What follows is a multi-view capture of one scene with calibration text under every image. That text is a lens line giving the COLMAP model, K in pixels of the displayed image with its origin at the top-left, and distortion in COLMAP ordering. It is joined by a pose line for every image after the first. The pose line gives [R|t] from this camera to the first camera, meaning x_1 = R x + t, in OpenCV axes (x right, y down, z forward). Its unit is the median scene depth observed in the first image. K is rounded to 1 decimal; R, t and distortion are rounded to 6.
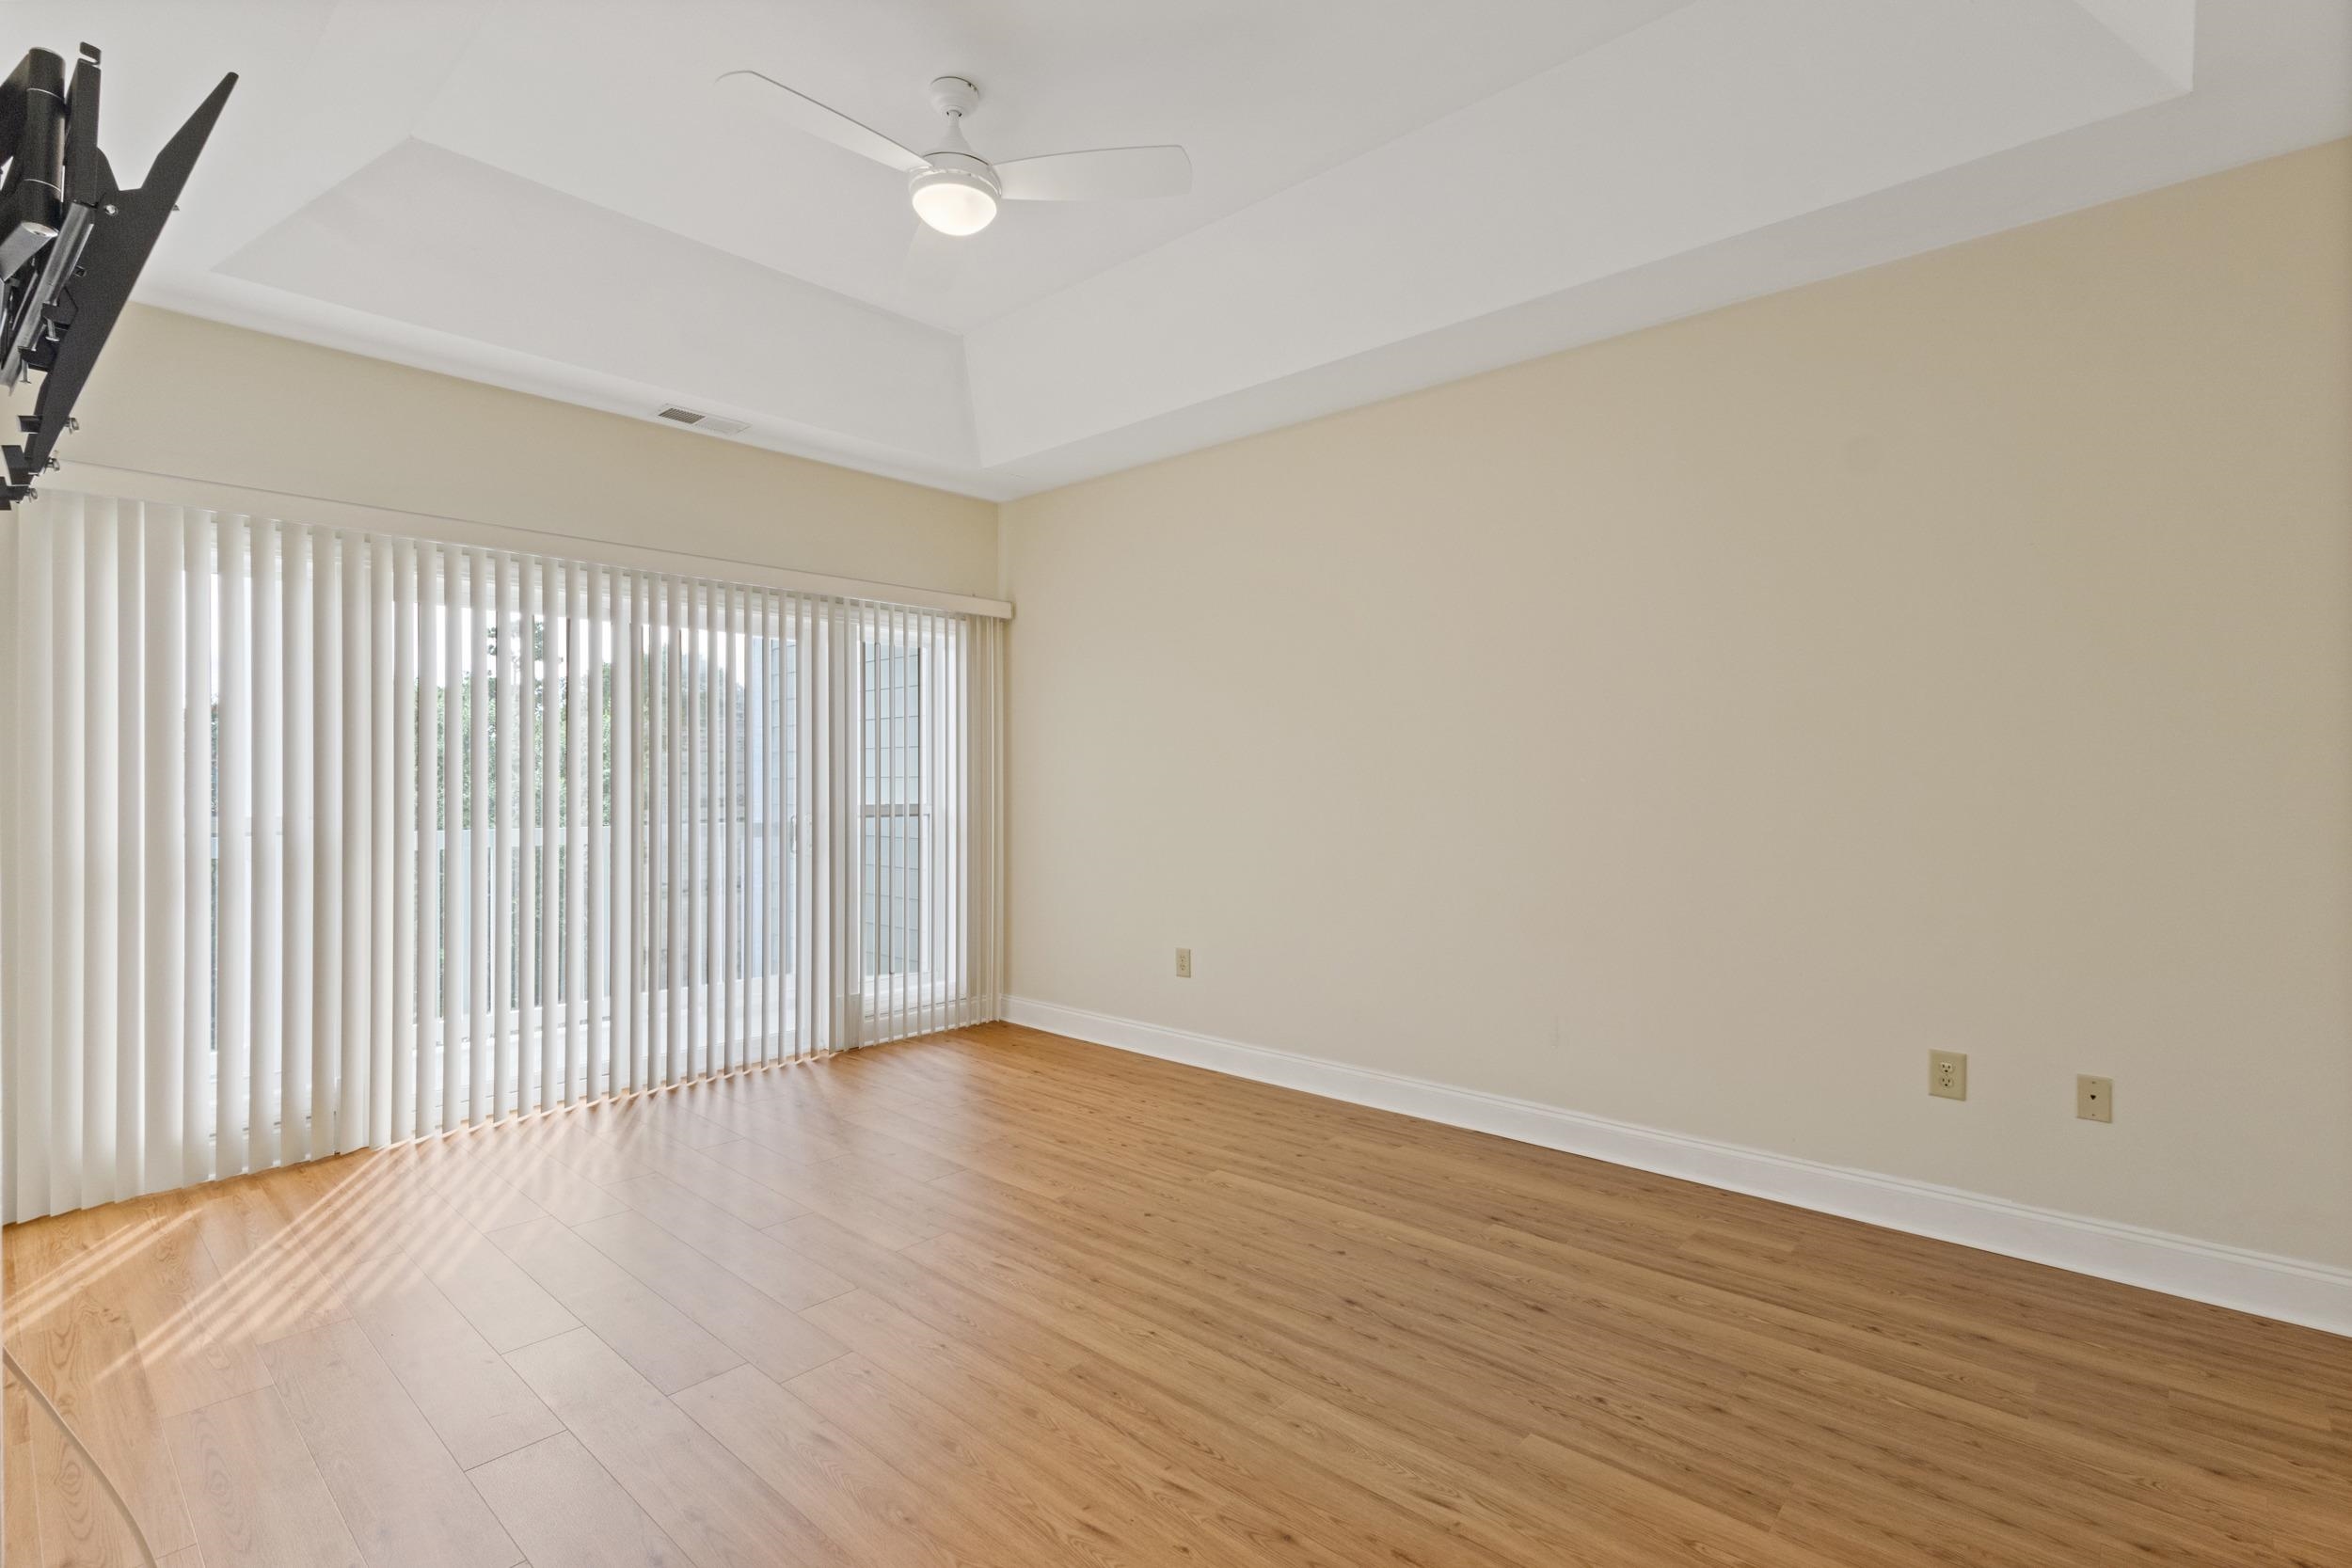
lens RADIAL K [[1098.7, 0, 1171.2], [0, 1098.7, 784.3], [0, 0, 1]] dist [-0.001768, 0.001342]
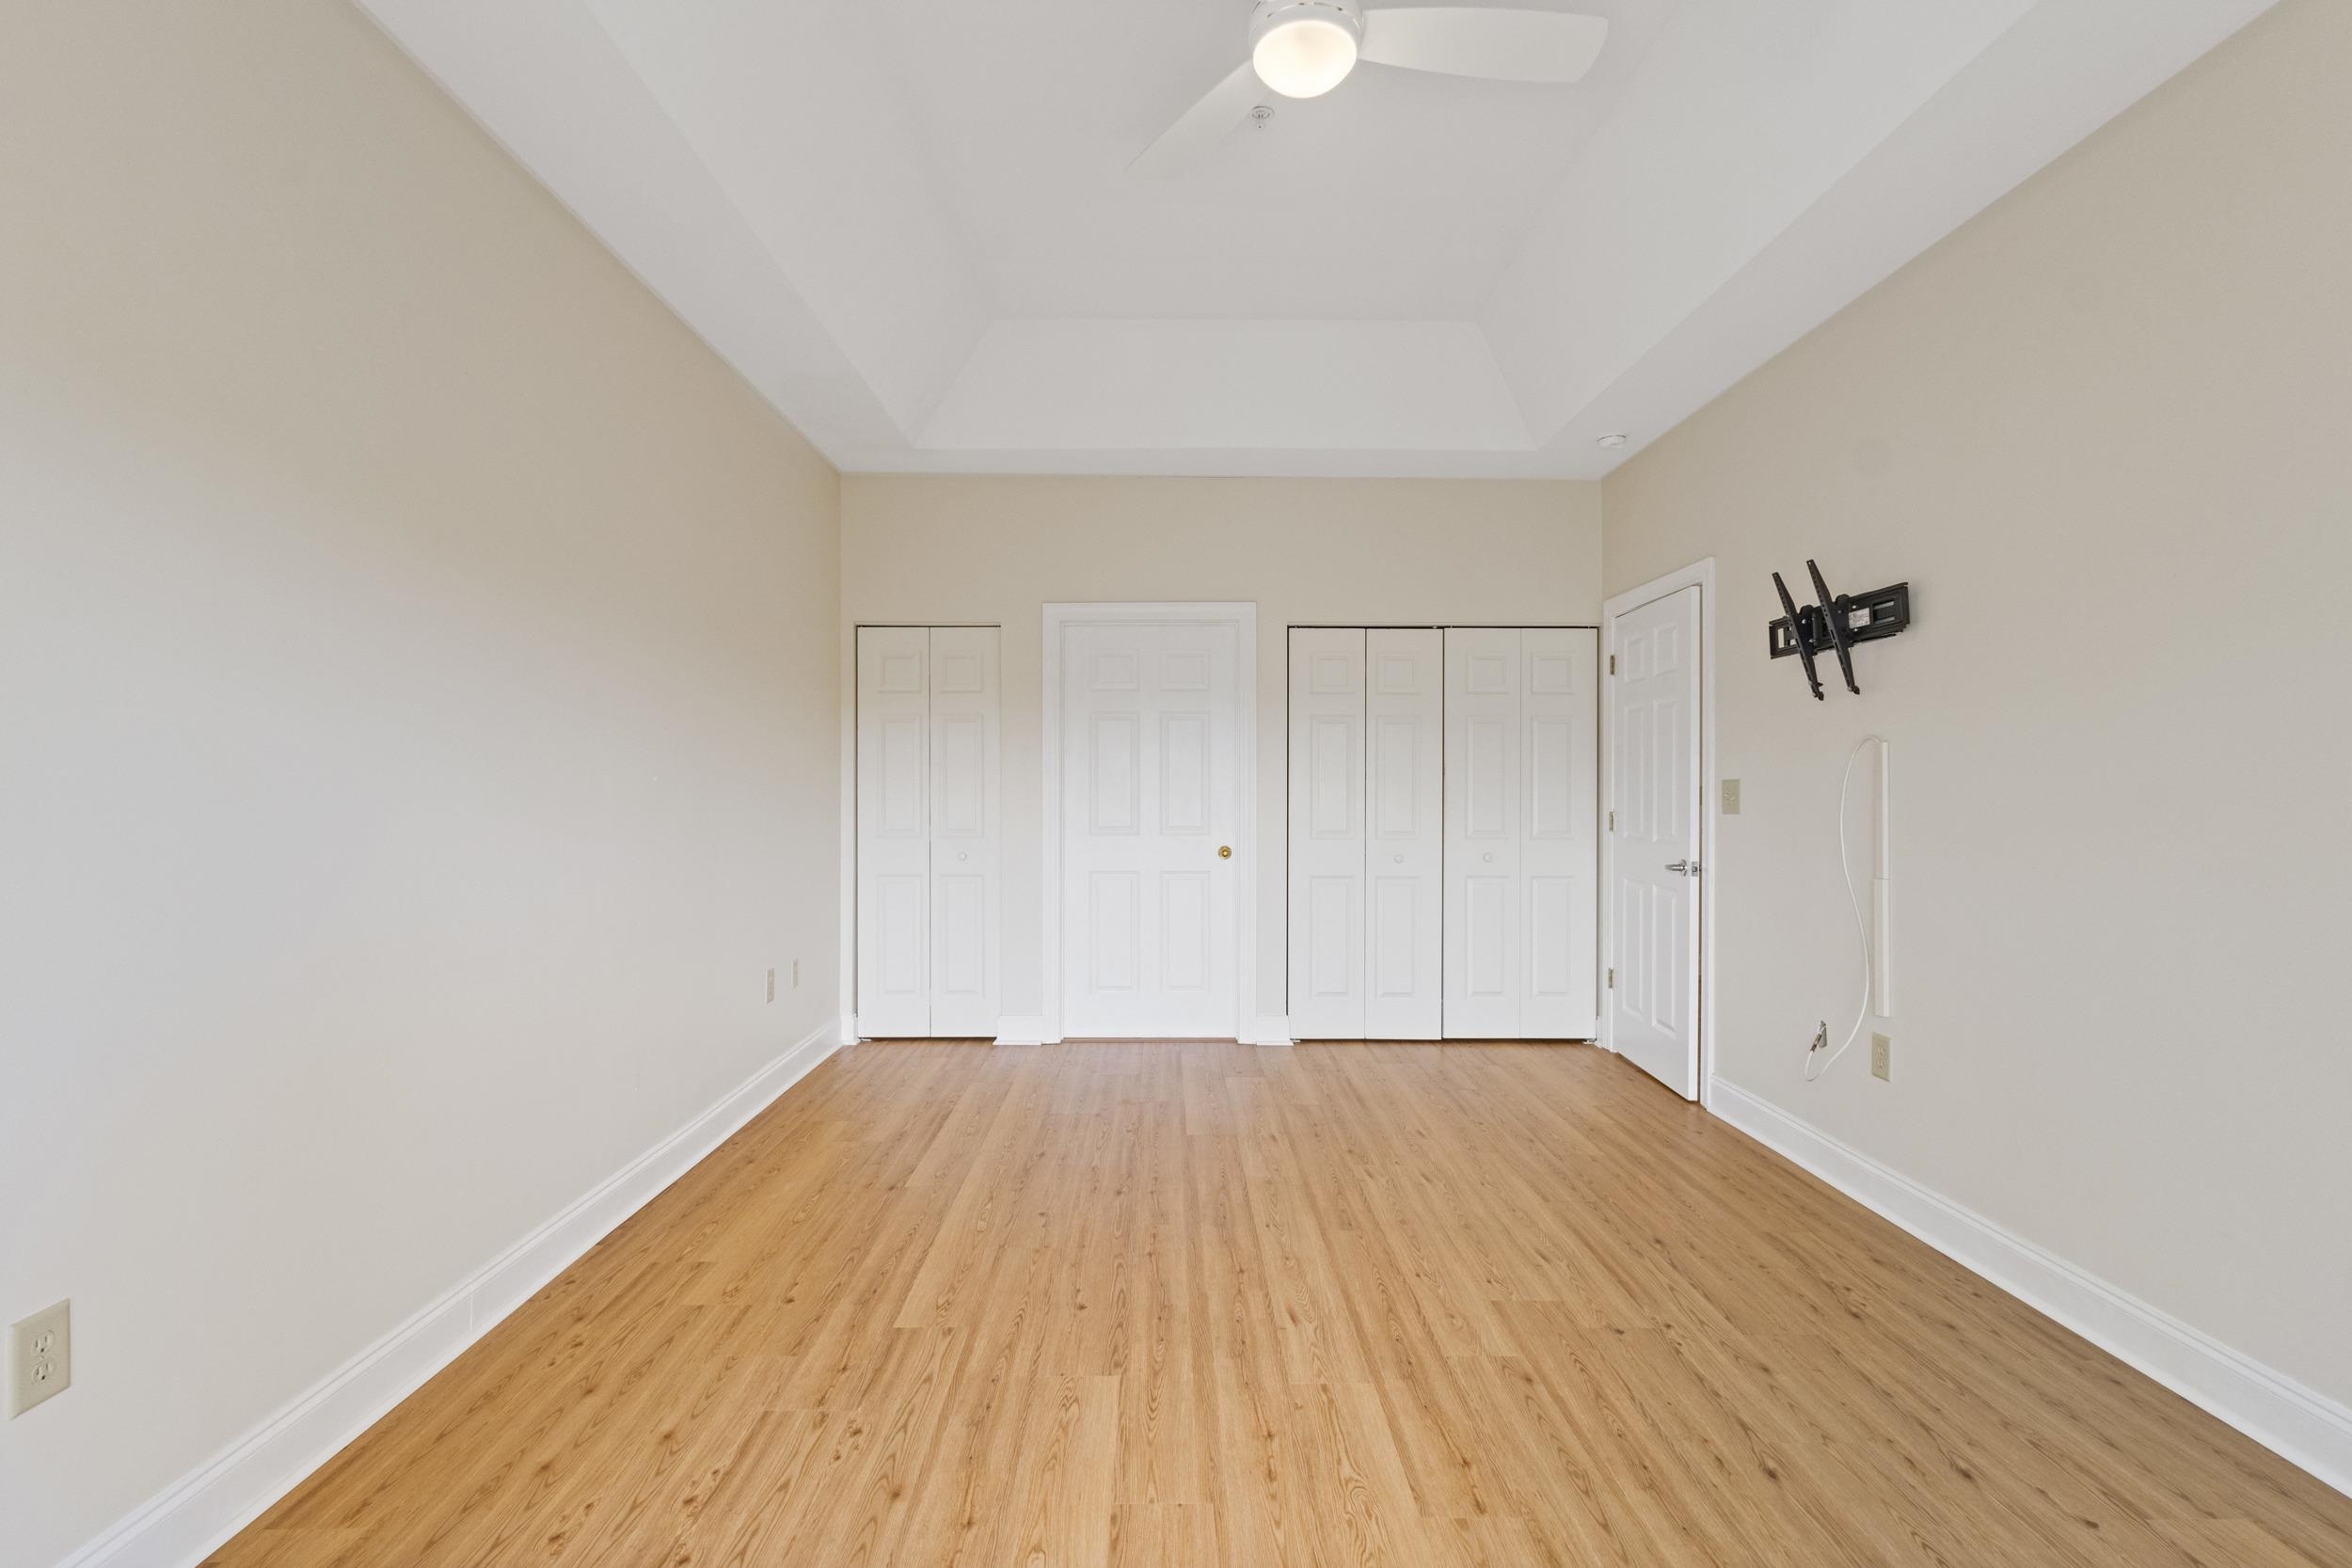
lens RADIAL K [[1098.7, 0, 1171.2], [0, 1098.7, 784.3], [0, 0, 1]] dist [-0.001768, 0.001342]
pose [[-0.681563, 0.001856, 0.731757, -0.583695], [0.001454, 0.999998, -0.001182, 0.002674], [-0.731758, 0.000258, -0.681564, 1.321903]]
